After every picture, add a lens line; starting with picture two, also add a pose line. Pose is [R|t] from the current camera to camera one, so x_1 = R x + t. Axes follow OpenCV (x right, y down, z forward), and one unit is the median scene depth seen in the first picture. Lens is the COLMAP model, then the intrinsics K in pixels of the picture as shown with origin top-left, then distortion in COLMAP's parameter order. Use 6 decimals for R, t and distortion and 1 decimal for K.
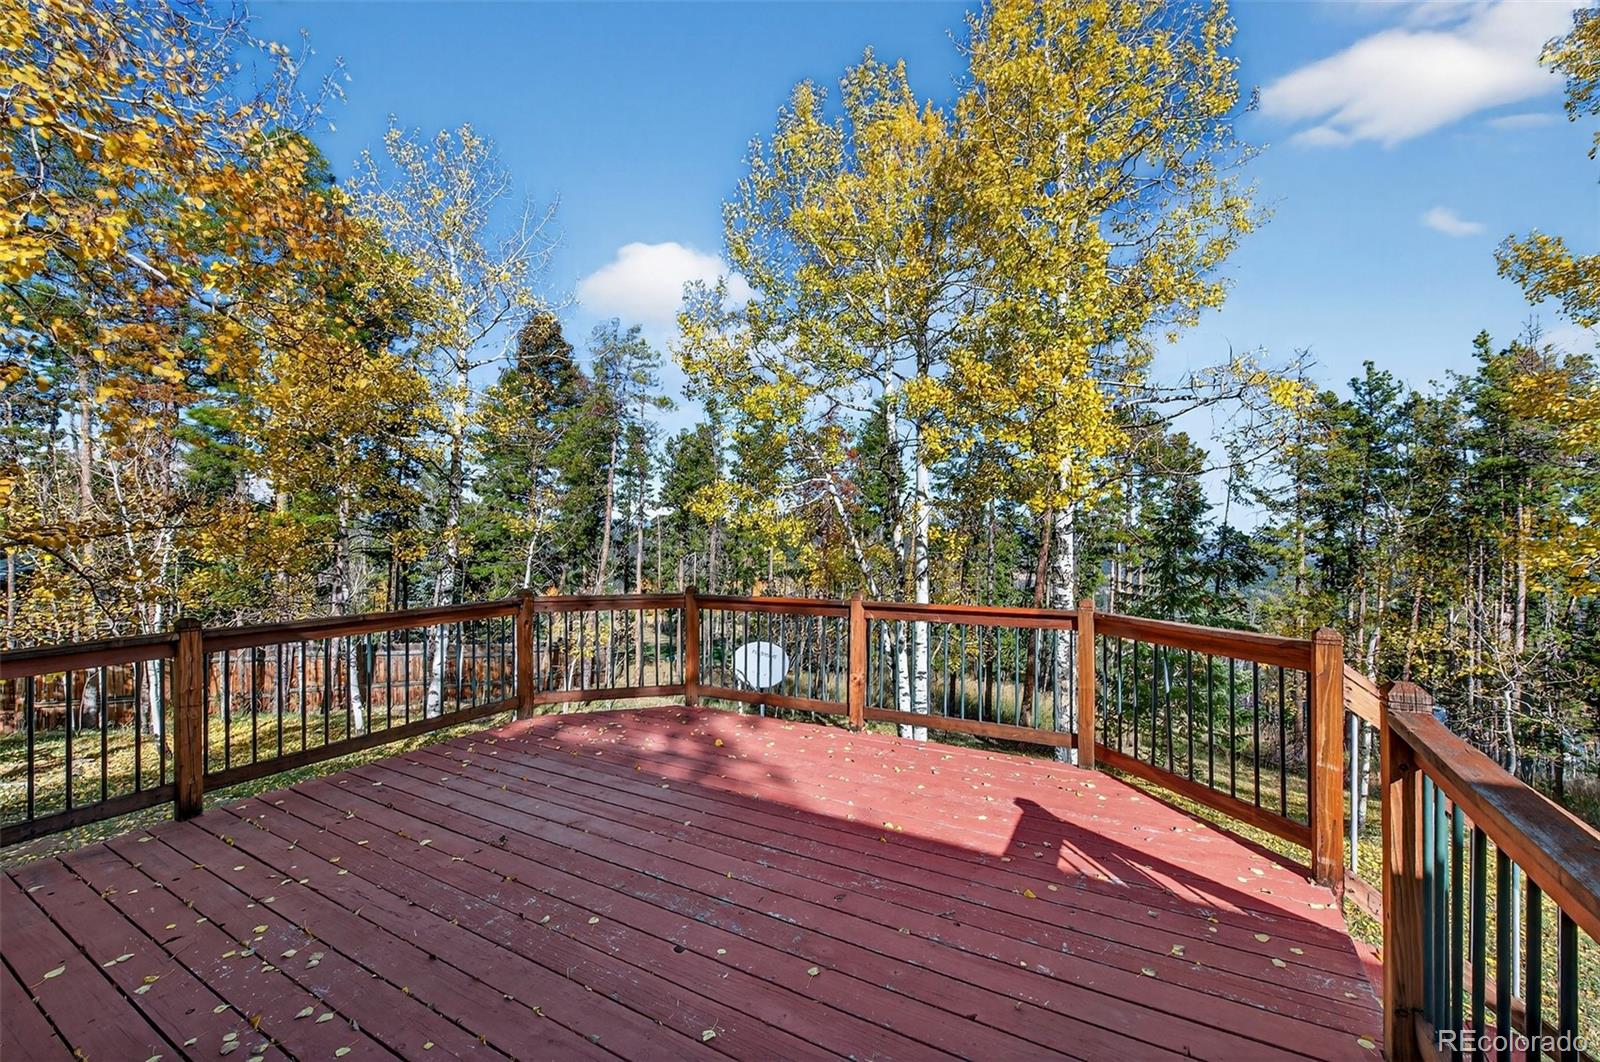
lens RADIAL K [[640.8, 0, 807.8], [0, 640.8, 536.8], [0, 0, 1]] dist [-0.001815, -0.001399]
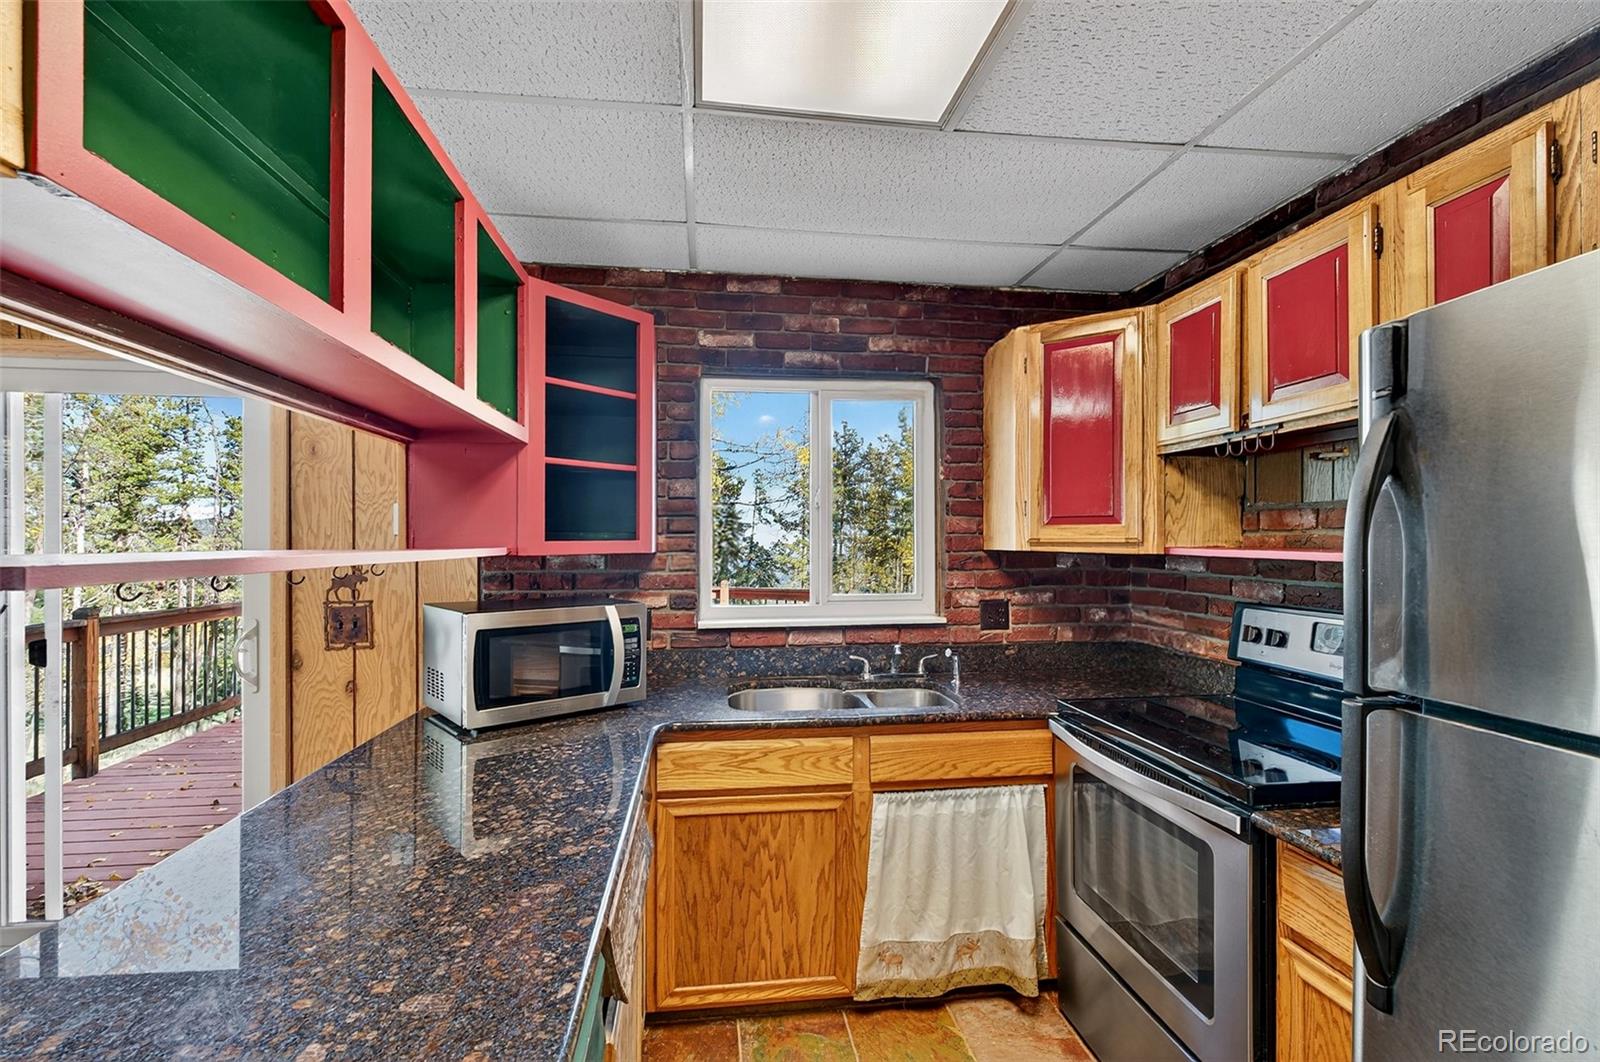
lens RADIAL K [[714.8, 0, 796.6], [0, 714.8, 543.0], [0, 0, 1]] dist [0.003738, -0.001442]
pose [[0.793934, 0.009621, 0.607928, -0.458621], [-0.002314, 0.999915, -0.012802, 0.013947], [-0.607999, 0.008757, 0.793889, -0.518542]]
